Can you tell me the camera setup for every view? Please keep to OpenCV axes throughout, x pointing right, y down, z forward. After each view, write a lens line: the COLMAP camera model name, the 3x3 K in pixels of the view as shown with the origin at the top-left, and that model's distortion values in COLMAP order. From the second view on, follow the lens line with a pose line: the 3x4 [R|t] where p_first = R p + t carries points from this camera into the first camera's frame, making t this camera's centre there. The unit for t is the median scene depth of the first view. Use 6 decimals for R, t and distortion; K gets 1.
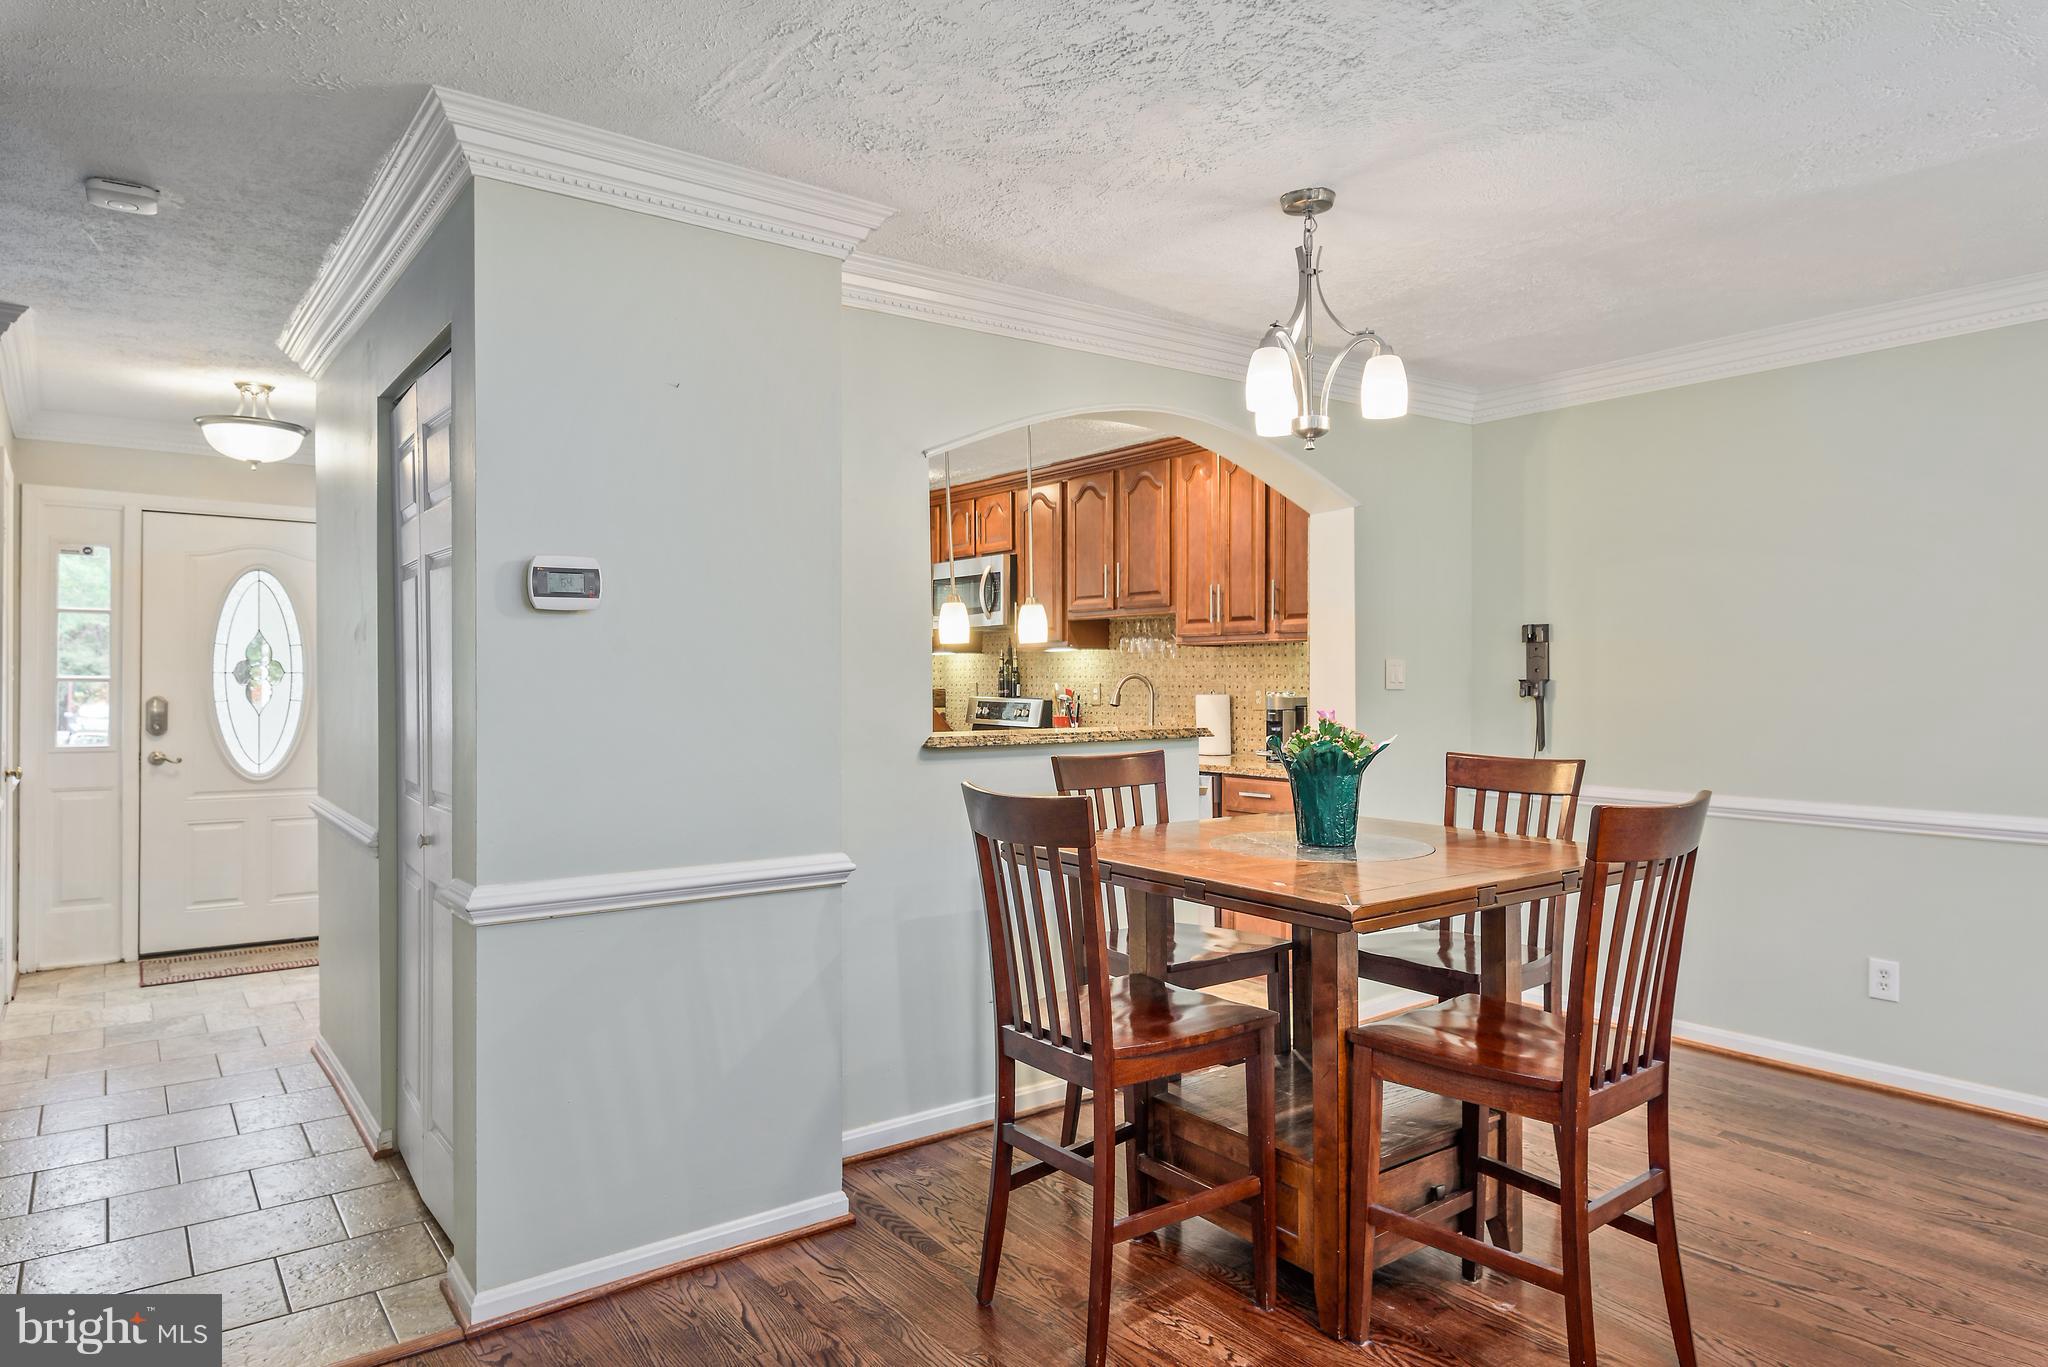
lens RADIAL K [[1155.1, 0, 1026.2], [0, 1155.1, 680.9], [0, 0, 1]] dist [-0.003846, 0.000522]
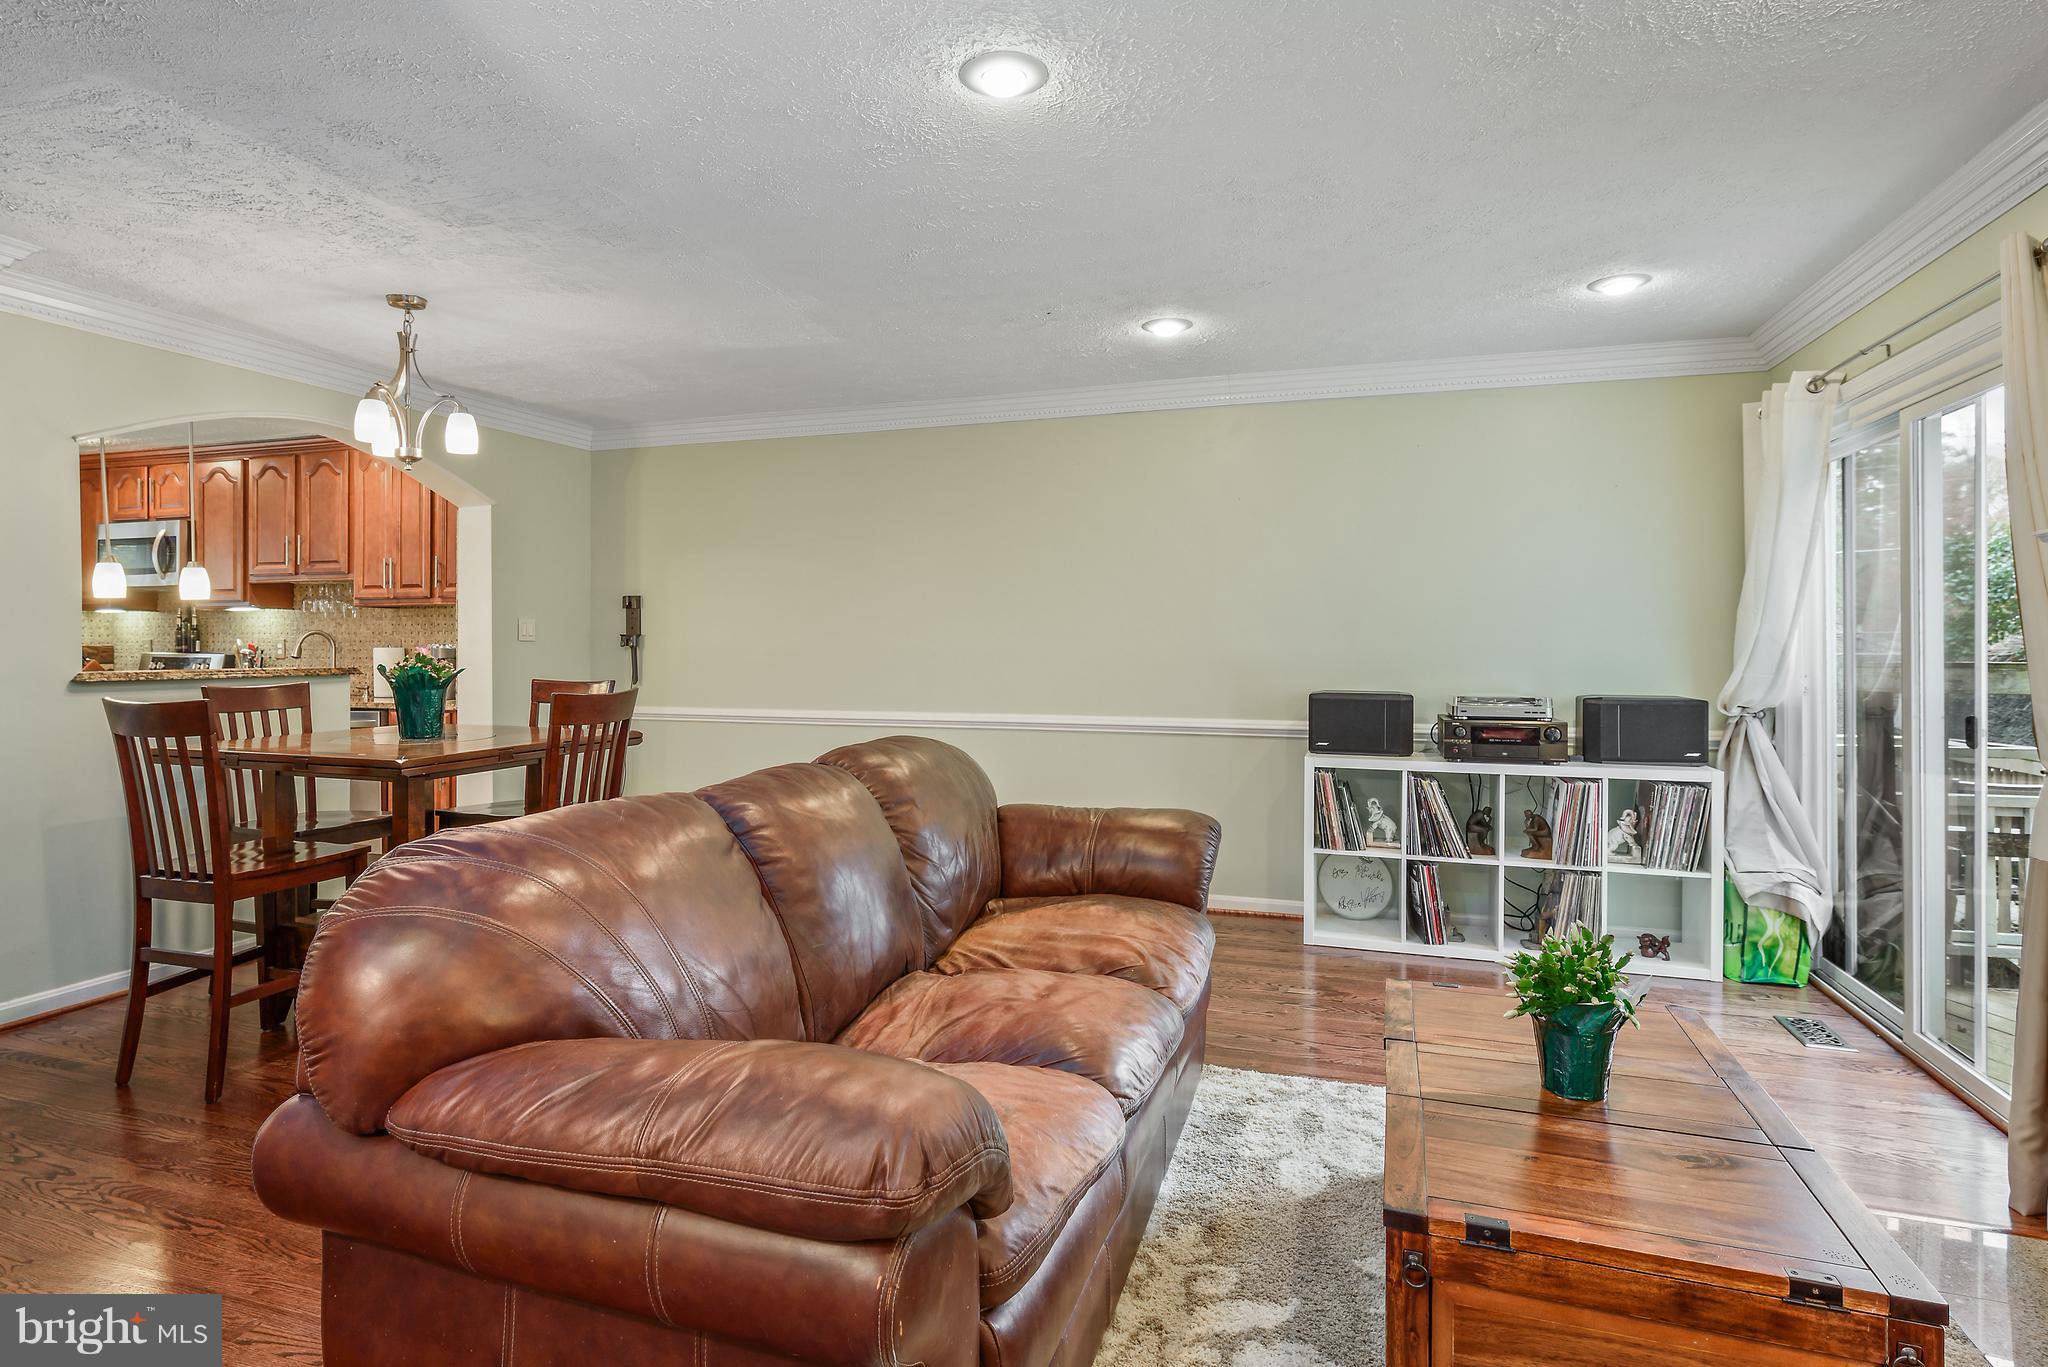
lens RADIAL K [[1029.4, 0, 926.2], [0, 1029.4, 640.1], [0, 0, 1]] dist [-0.001474, -0.000562]
pose [[0.832387, 0.002485, 0.554189, 0.040133], [0.002110, 0.999968, -0.007652, 0.016435], [-0.554191, 0.007539, 0.832355, -0.266466]]
